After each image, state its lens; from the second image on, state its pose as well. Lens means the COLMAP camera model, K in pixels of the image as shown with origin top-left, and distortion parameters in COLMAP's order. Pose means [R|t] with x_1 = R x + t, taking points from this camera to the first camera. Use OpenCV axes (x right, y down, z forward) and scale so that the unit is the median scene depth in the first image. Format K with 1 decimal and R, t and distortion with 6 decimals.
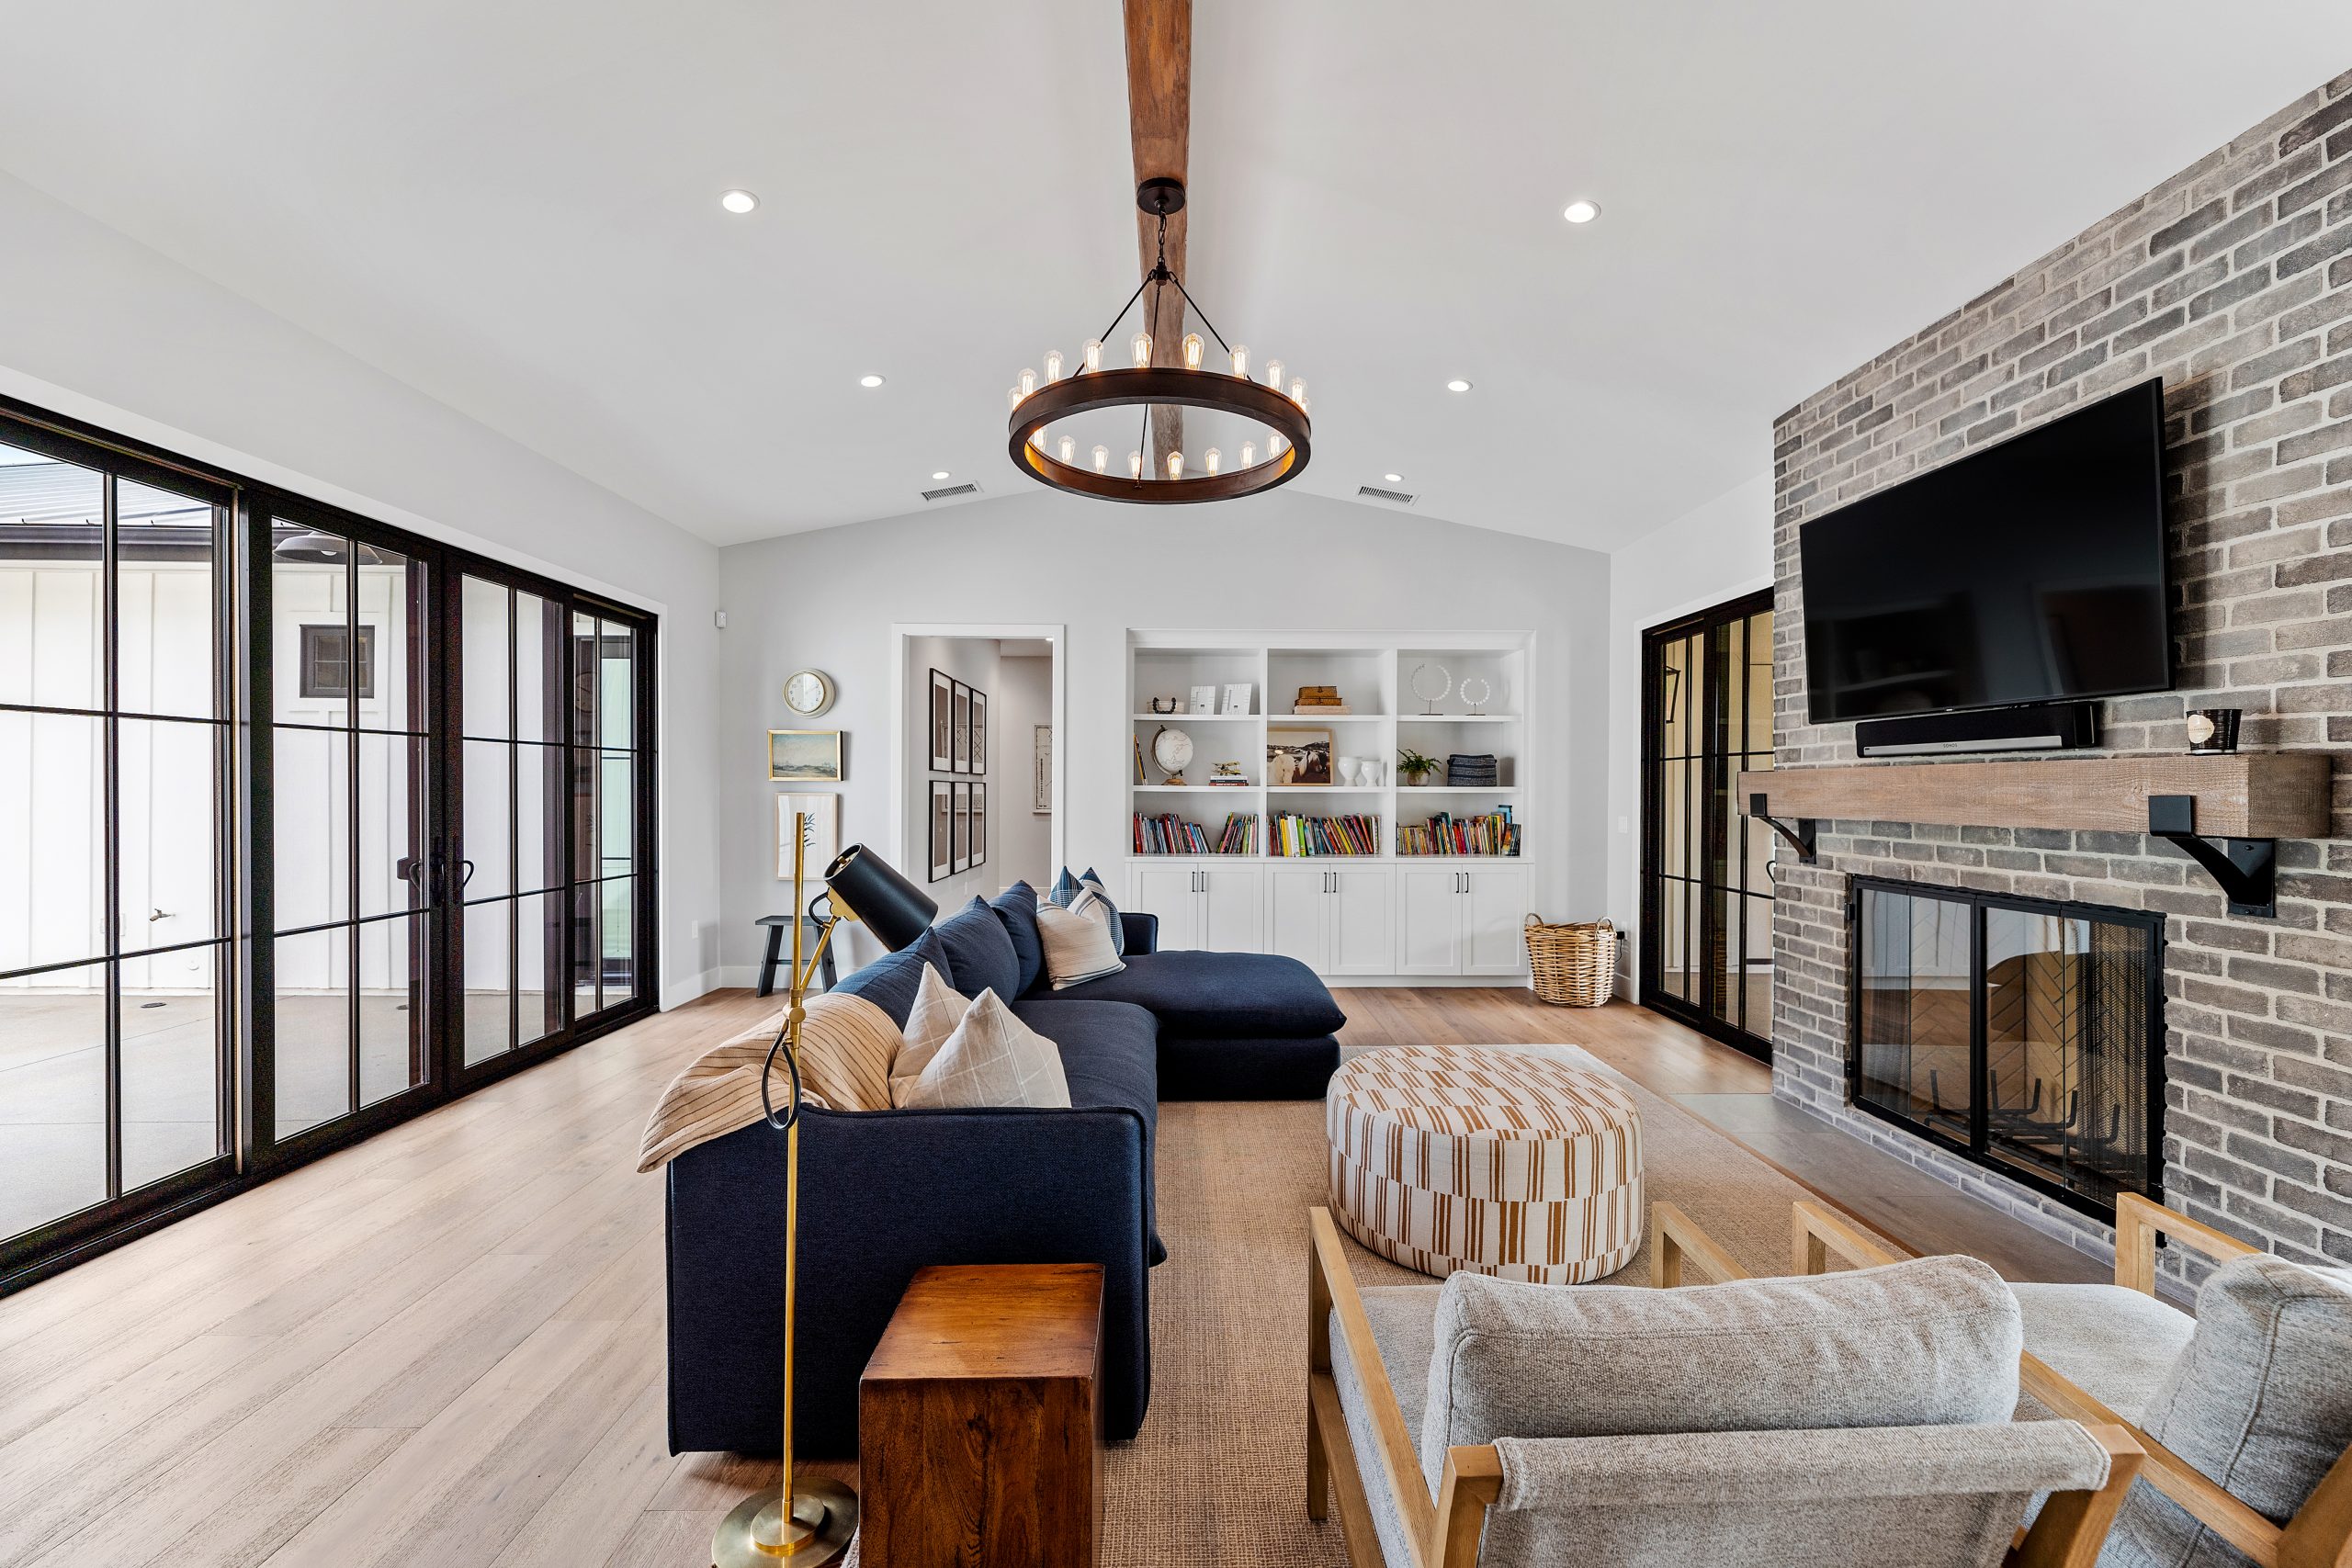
lens RADIAL K [[1006.5, 0, 1178.3], [0, 1006.5, 789.6], [0, 0, 1]] dist [-0.000023, 0.000000]
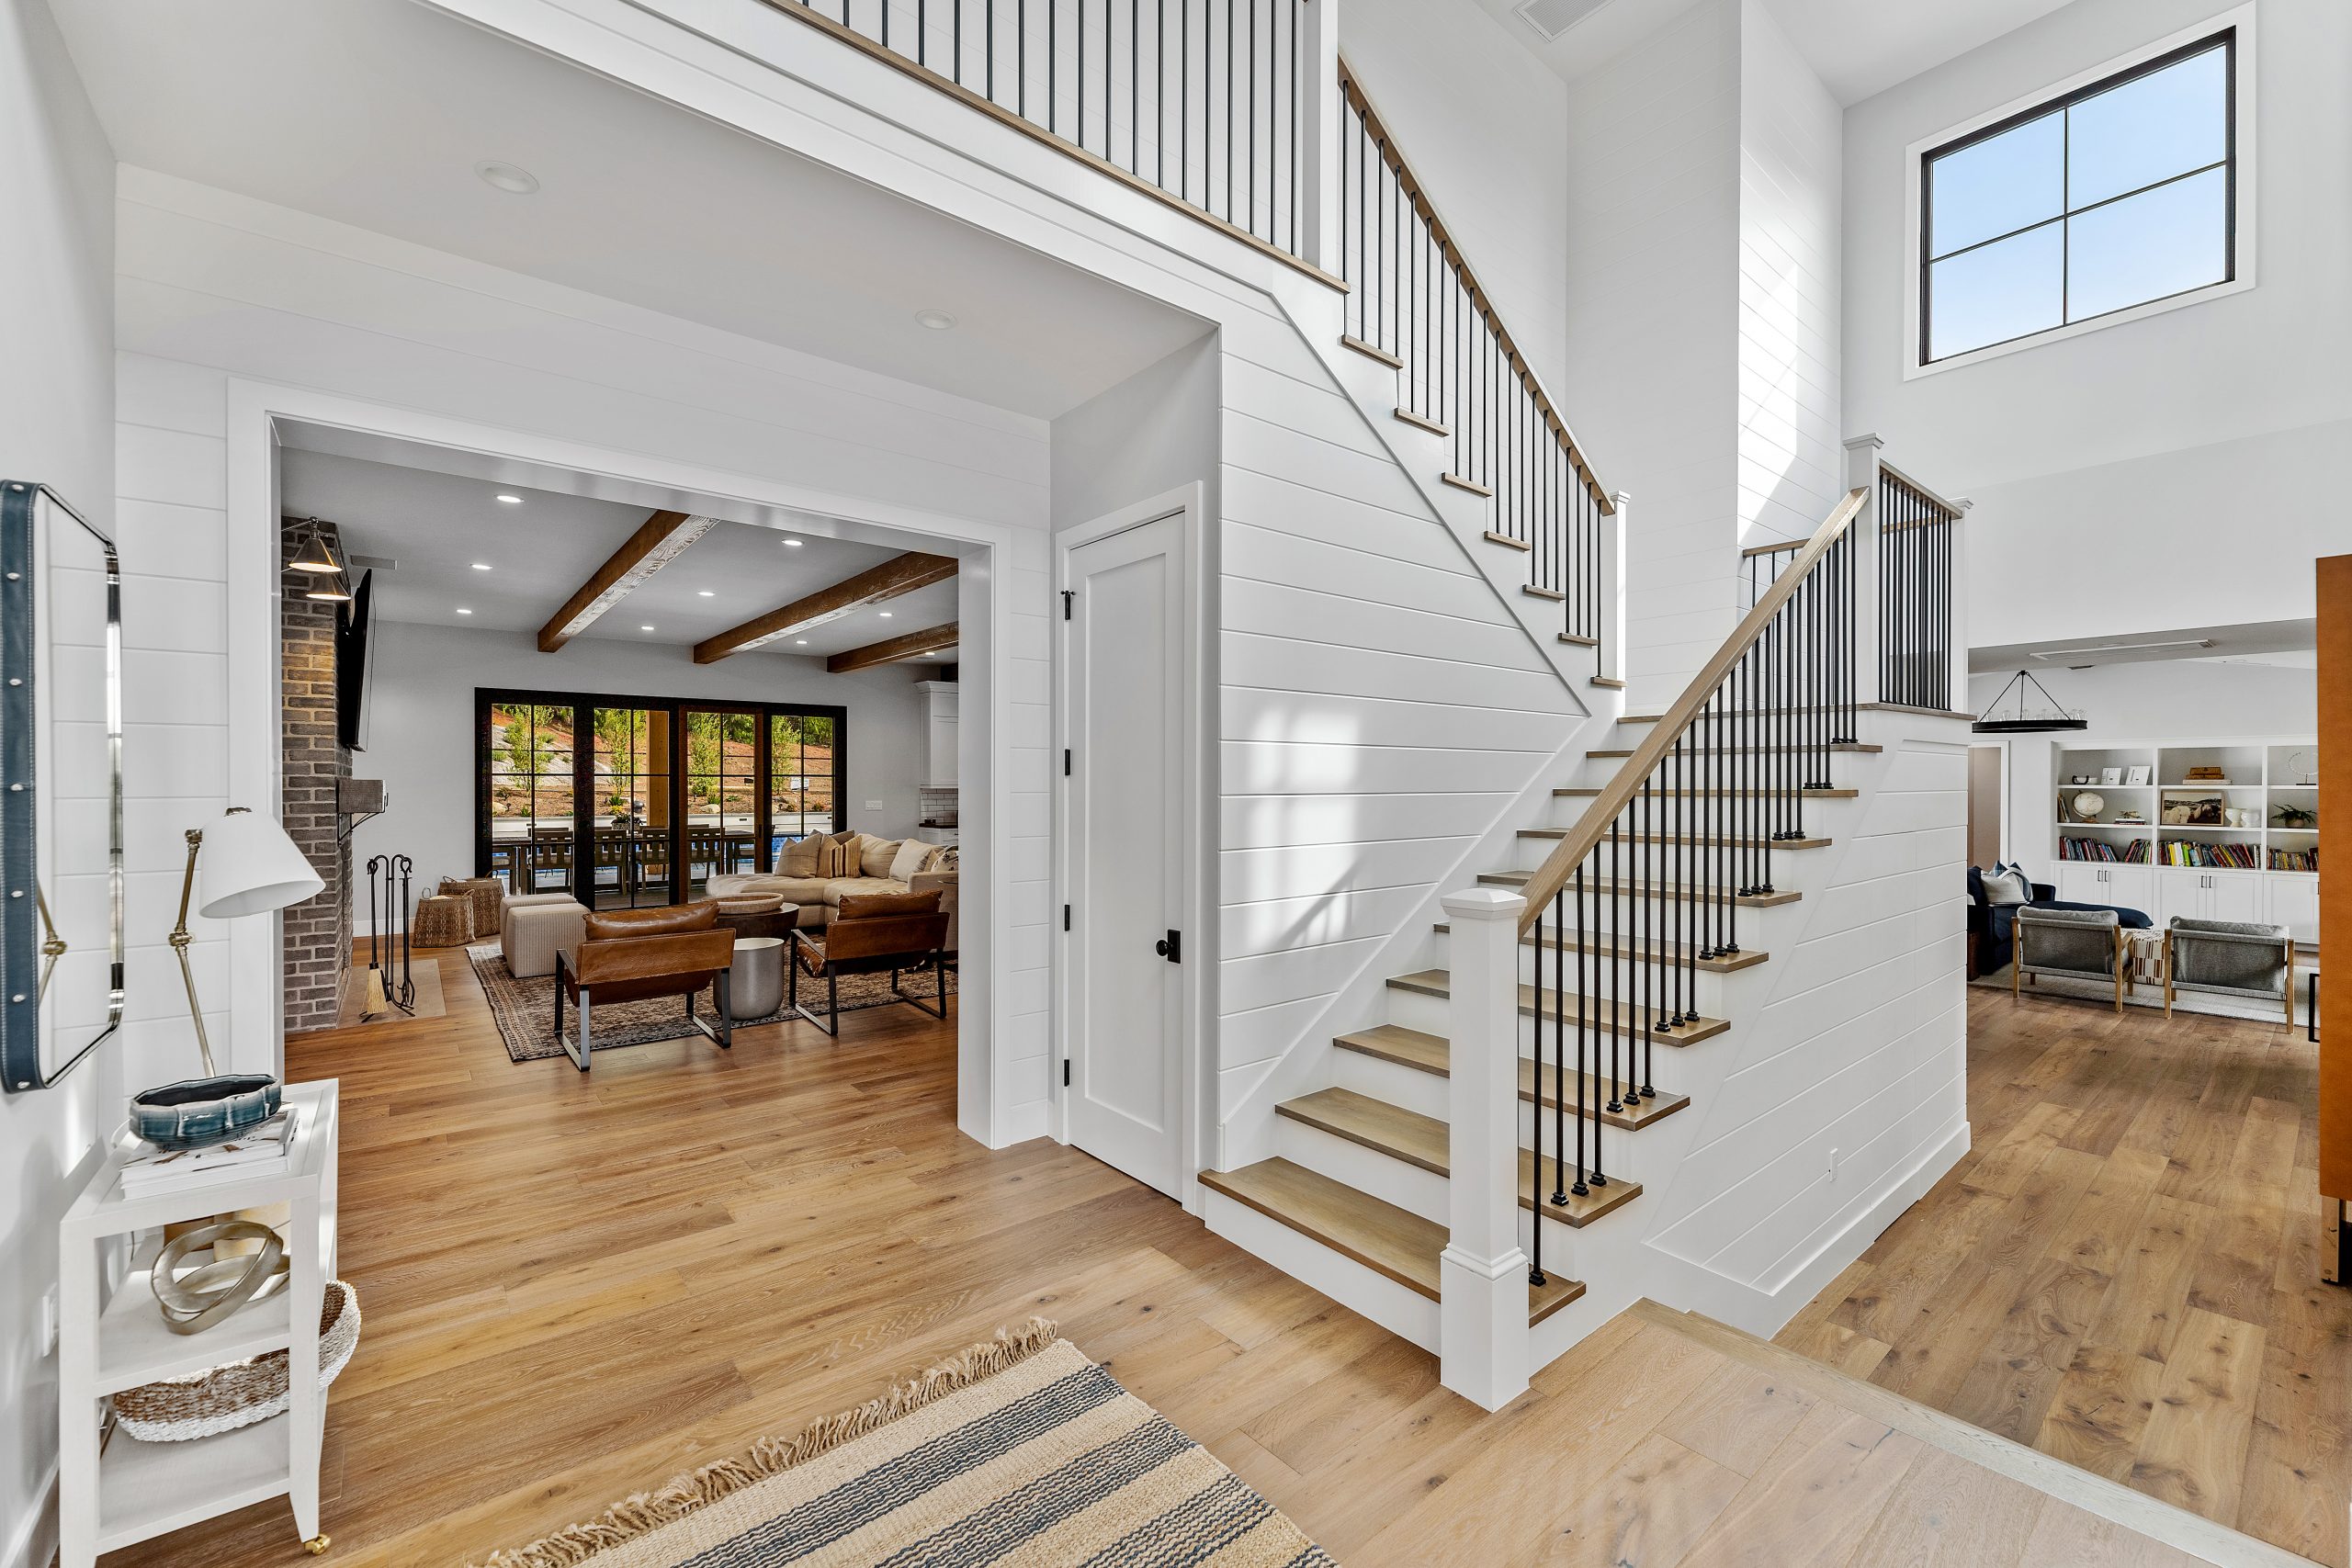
lens RADIAL K [[959.6, 0, 1178.5], [0, 959.6, 786.6], [0, 0, 1]] dist [-0.000248, 0.000054]
pose [[0.628022, 0.001046, -0.778195, 0.315729], [-0.001973, 0.999998, -0.000249, -0.067038], [0.778193, 0.001692, 0.628023, -1.399599]]
